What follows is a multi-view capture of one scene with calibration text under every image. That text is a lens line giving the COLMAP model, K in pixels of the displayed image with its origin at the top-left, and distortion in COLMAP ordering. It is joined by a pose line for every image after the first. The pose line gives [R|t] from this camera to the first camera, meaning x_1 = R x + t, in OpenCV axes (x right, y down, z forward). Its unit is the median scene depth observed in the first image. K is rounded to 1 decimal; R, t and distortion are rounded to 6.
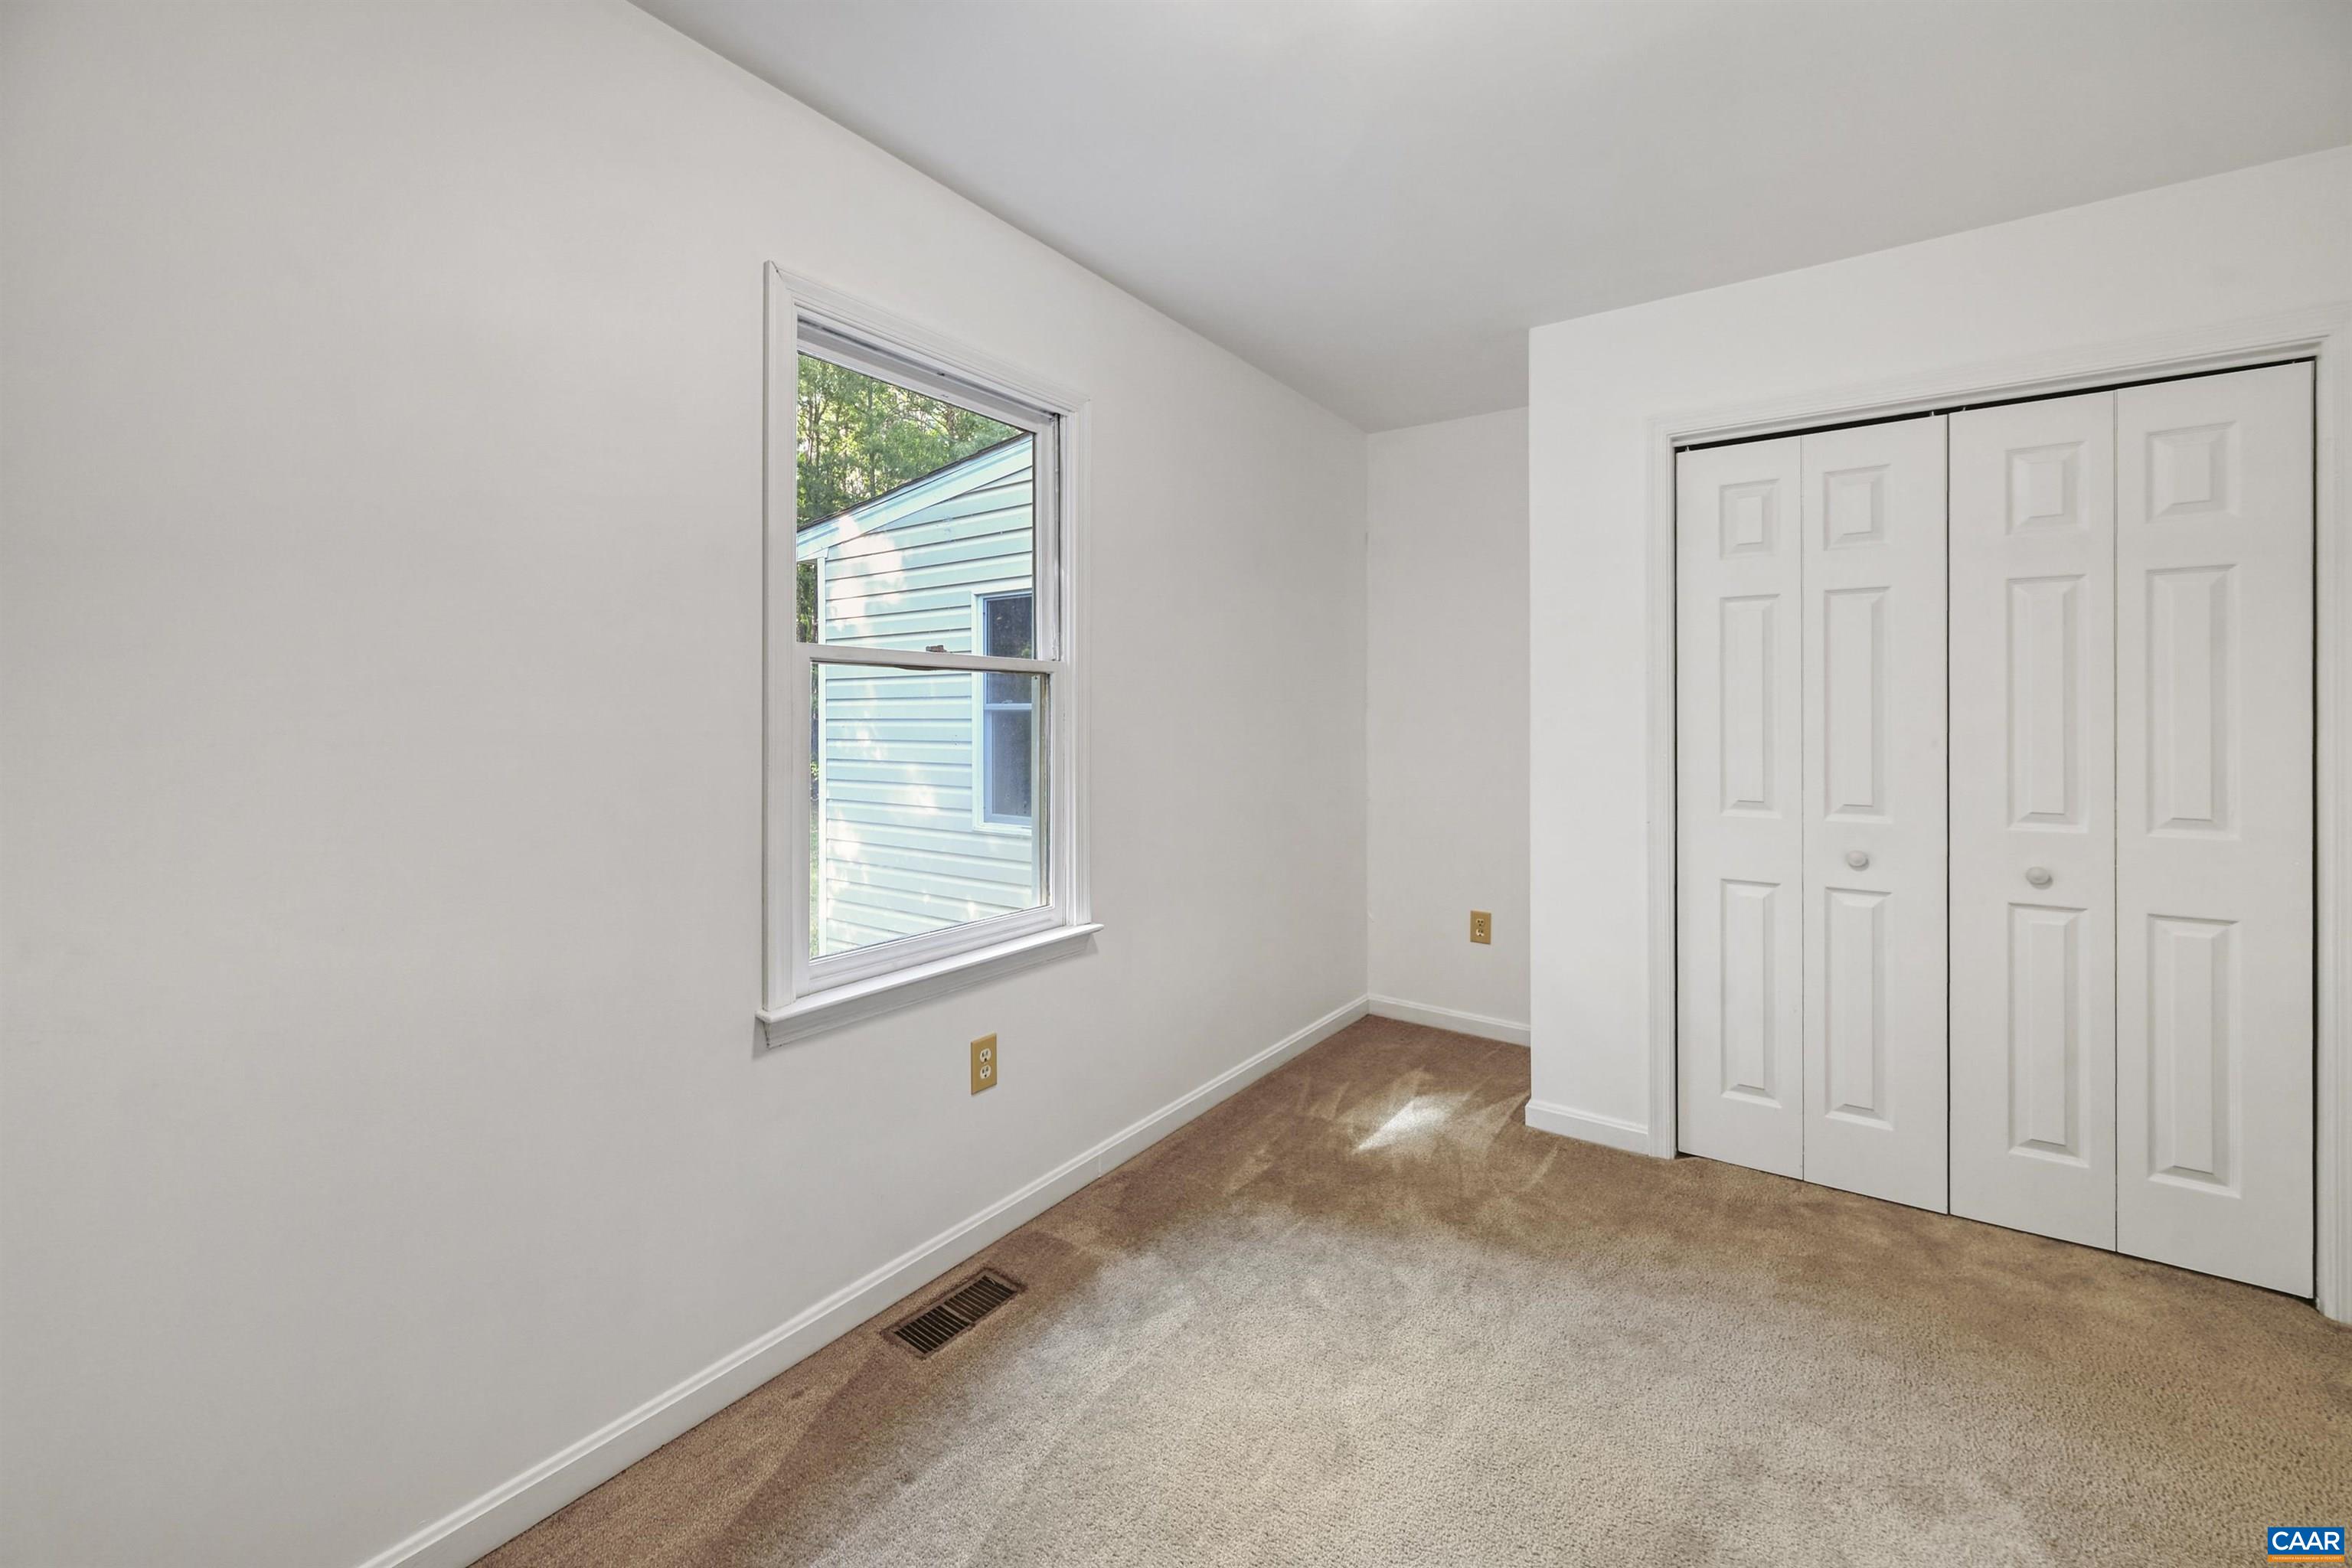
lens RADIAL K [[962.9, 0, 1166.5], [0, 962.9, 715.3], [0, 0, 1]] dist [0.000903, 0.000015]
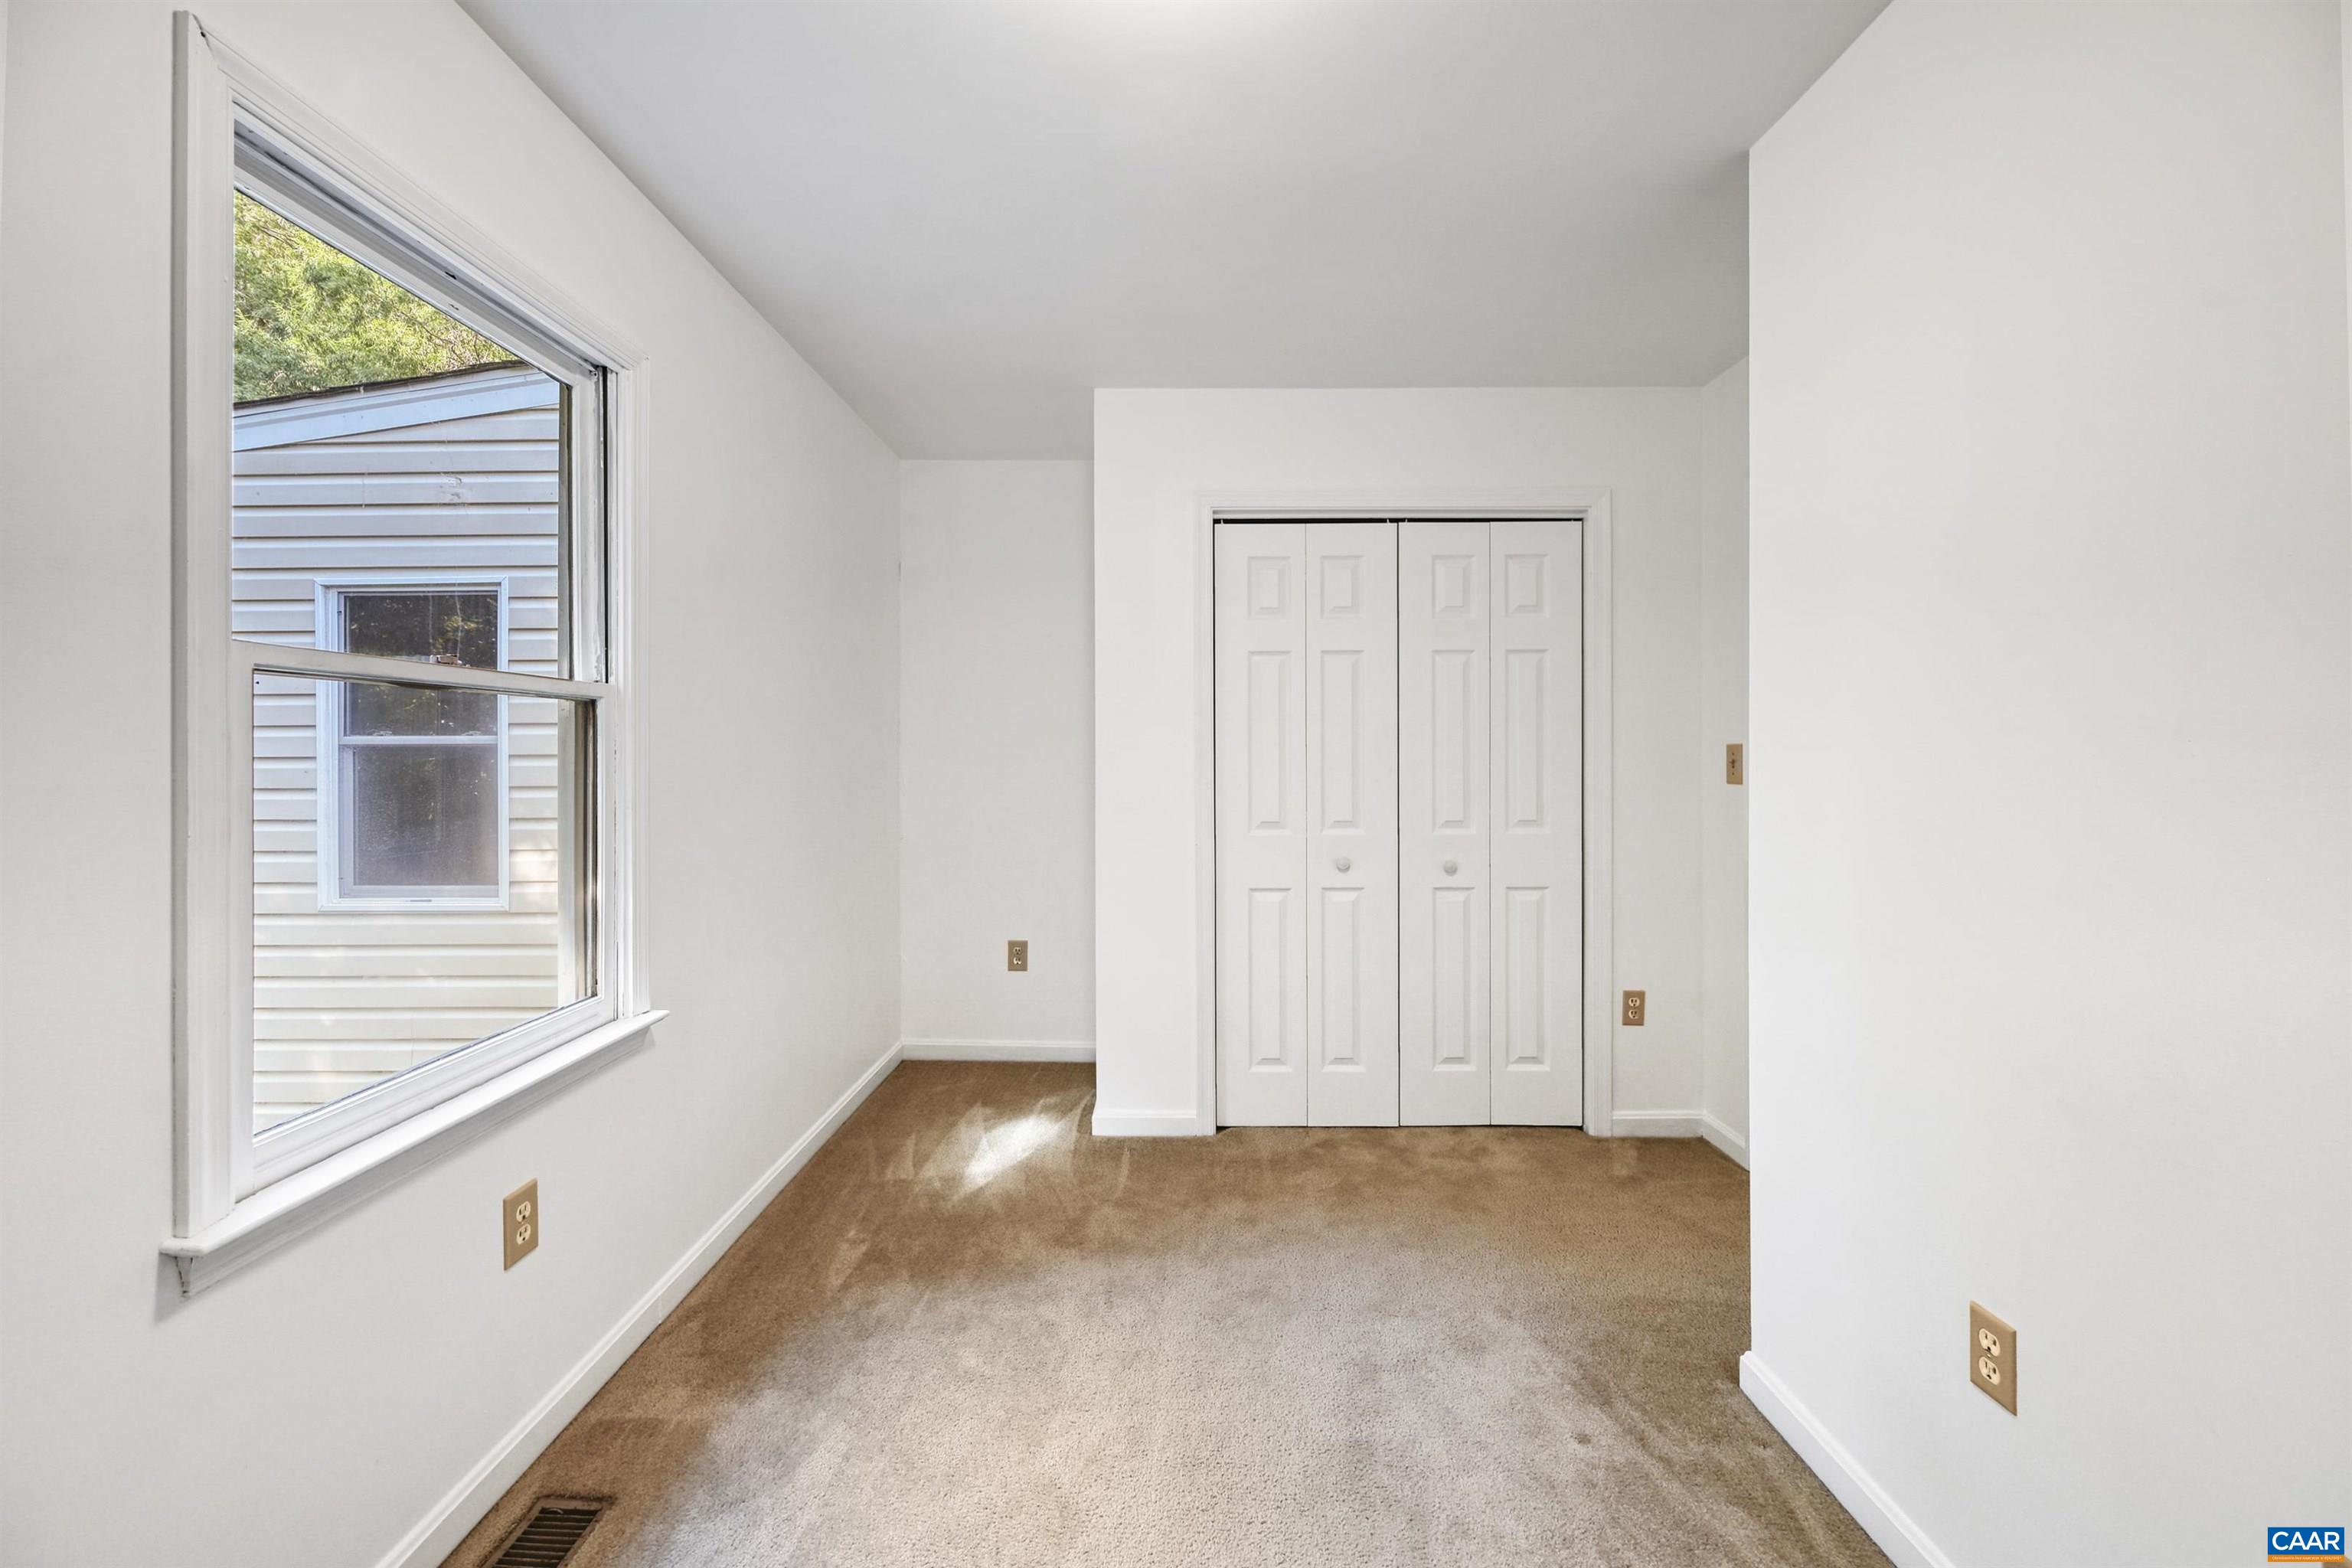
lens RADIAL K [[944.5, 0, 1183.8], [0, 944.5, 750.9], [0, 0, 1]] dist [-0.000576, -0.000080]
pose [[0.818032, -0.002372, 0.575168, -0.183995], [0.001803, 0.999997, 0.001560, -0.001697], [-0.575171, -0.000239, 0.818034, 0.110065]]
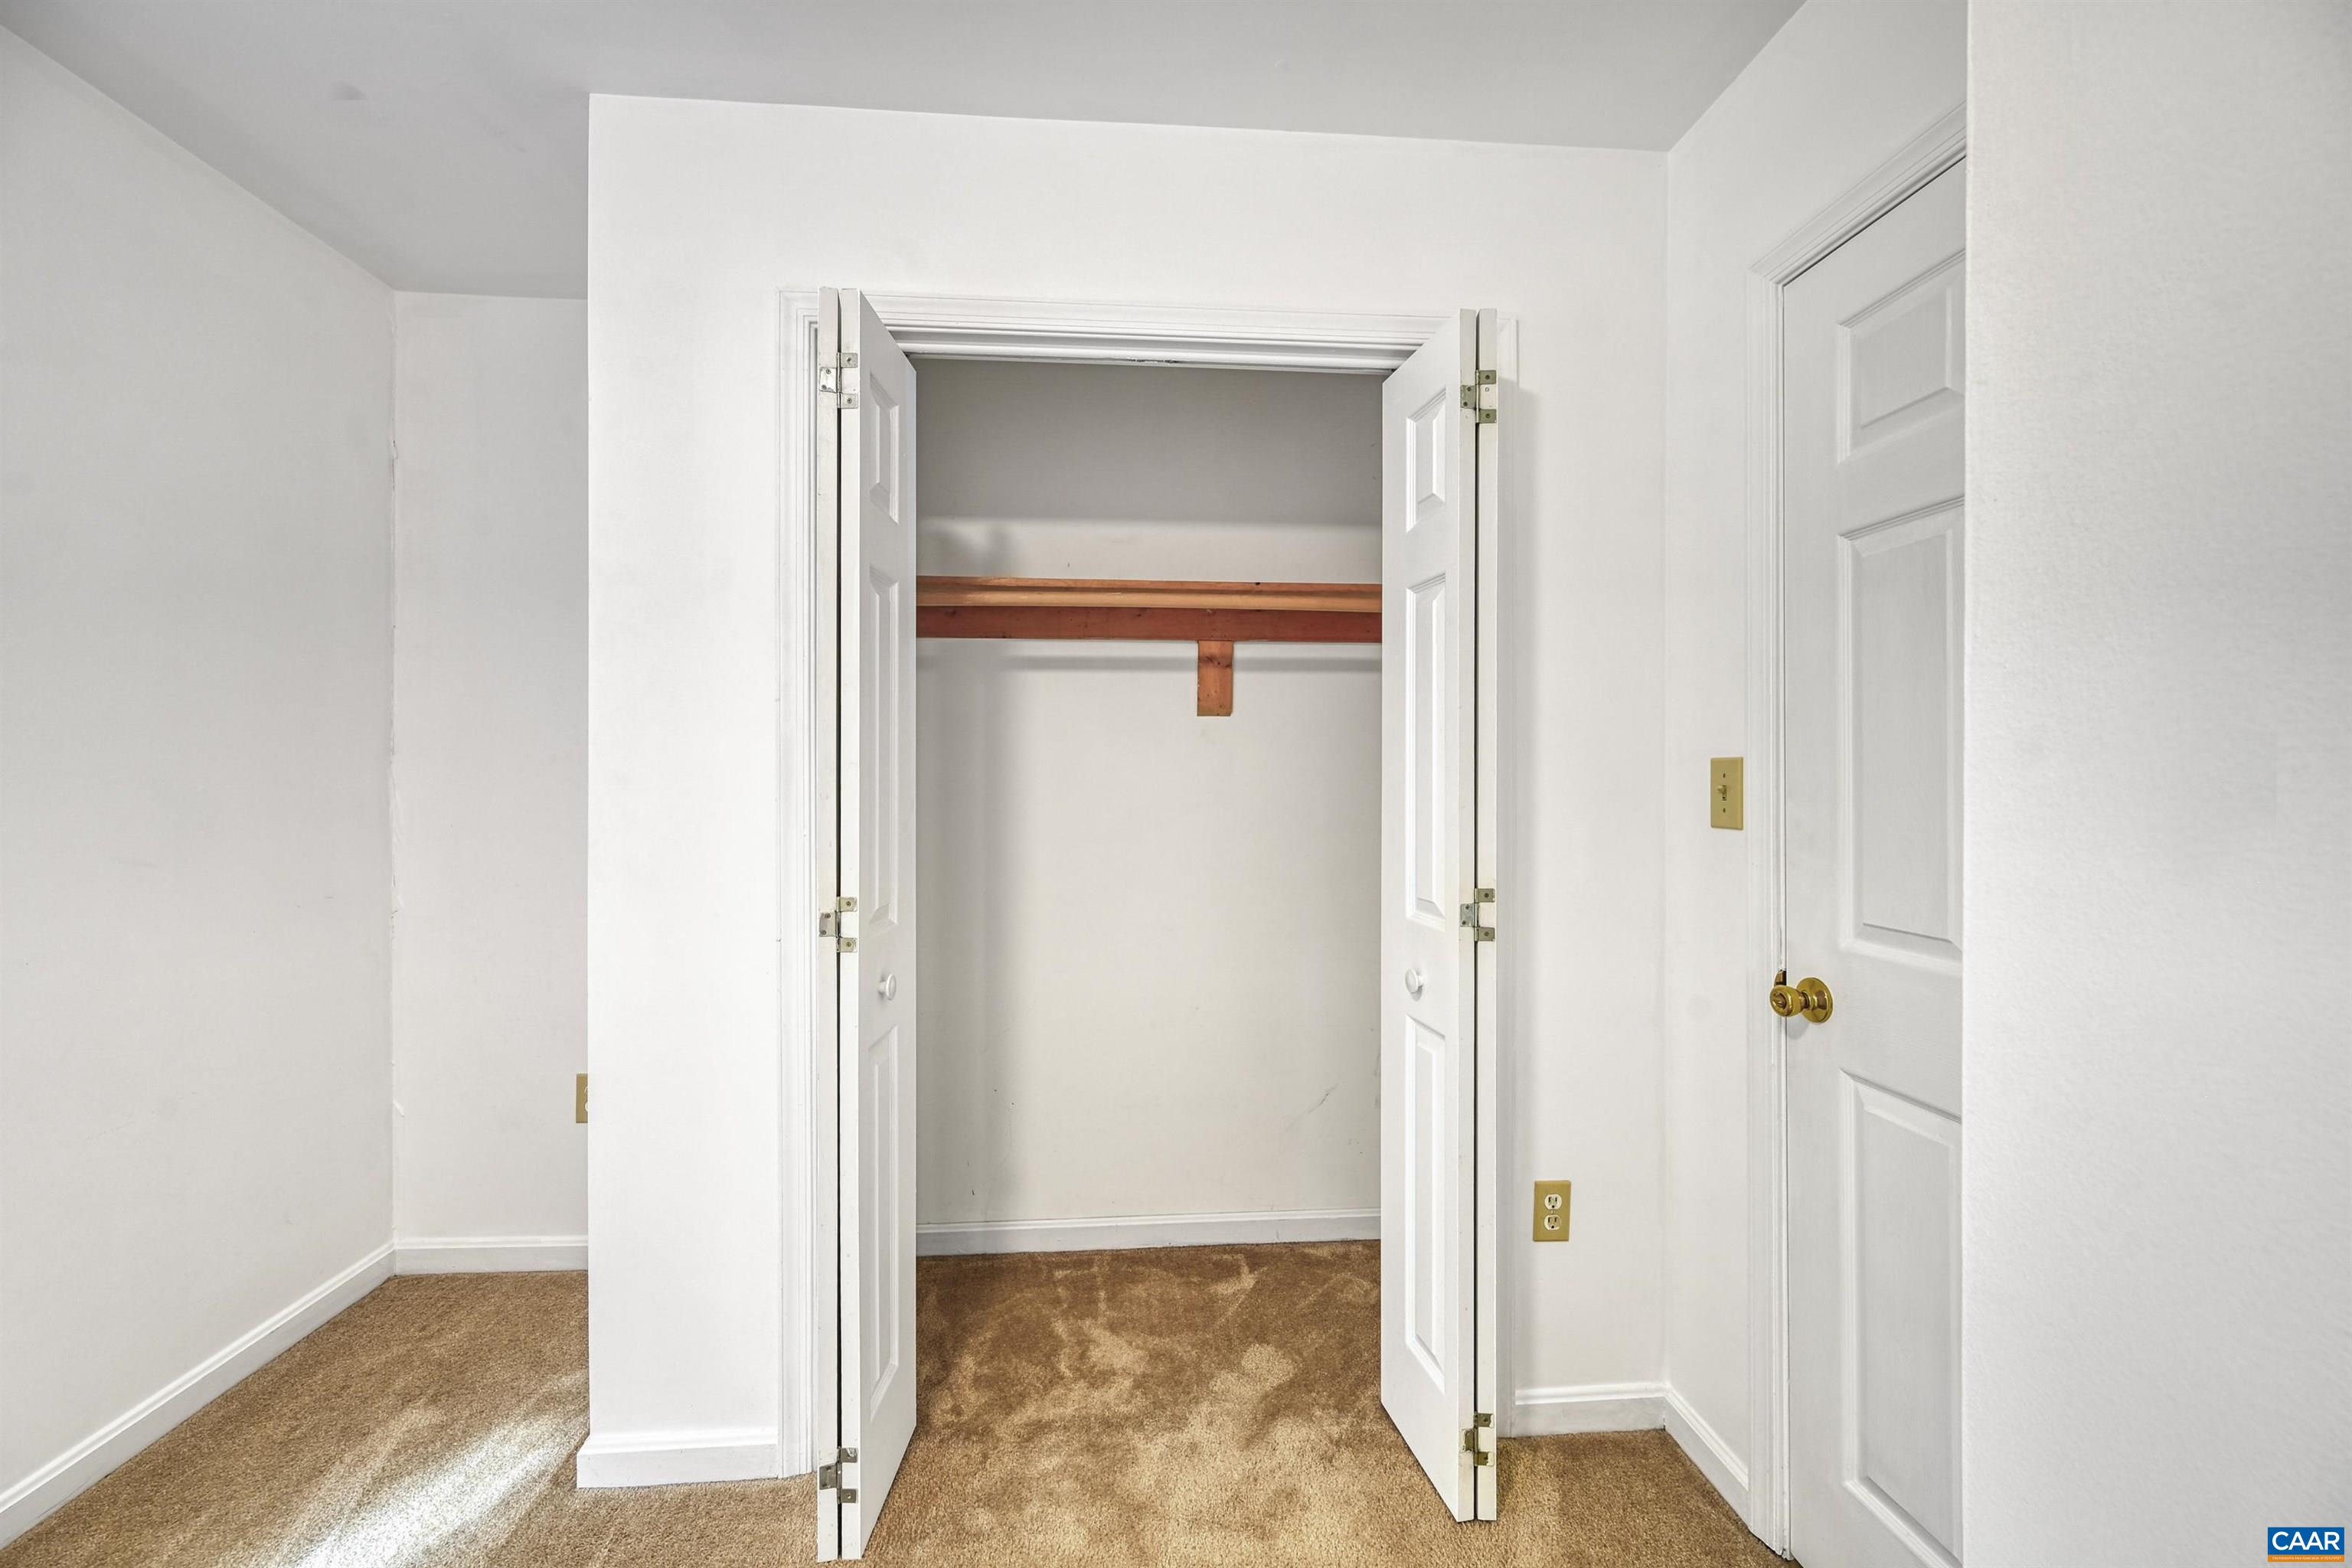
lens RADIAL K [[939.5, 0, 1179.8], [0, 939.5, 767.2], [0, 0, 1]] dist [0.018412, 0.000062]
pose [[0.768187, 0.000899, 0.640225, 0.360153], [-0.000271, 0.999999, -0.001079, 0.000674], [-0.640226, 0.000656, 0.768187, 0.428433]]
